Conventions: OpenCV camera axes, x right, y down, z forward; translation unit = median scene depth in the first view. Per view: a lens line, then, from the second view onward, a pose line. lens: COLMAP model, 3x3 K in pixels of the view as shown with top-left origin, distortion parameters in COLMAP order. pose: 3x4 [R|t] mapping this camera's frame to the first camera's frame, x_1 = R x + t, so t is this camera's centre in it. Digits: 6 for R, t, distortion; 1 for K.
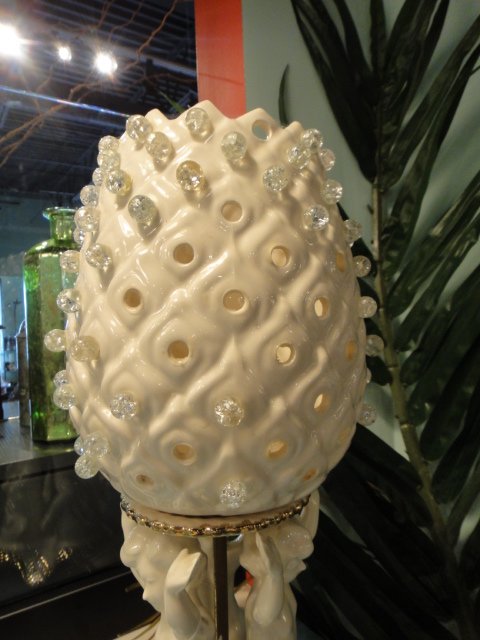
lens RADIAL K [[465.5, 0, 252.2], [0, 465.5, 314.5], [0, 0, 1]] dist [-0.010750, -0.000711]
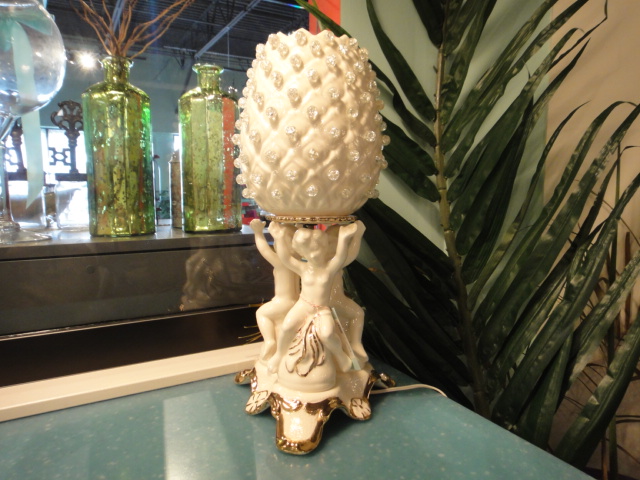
lens RADIAL K [[465.5, 0, 321.5], [0, 465.5, 232.1], [0, 0, 1]] dist [-0.010750, -0.000711]
pose [[0.995284, 0.047984, -0.084302, 0.073067], [-0.037901, 0.992364, 0.117378, 0.093239], [0.089291, -0.113629, 0.989503, -0.403093]]
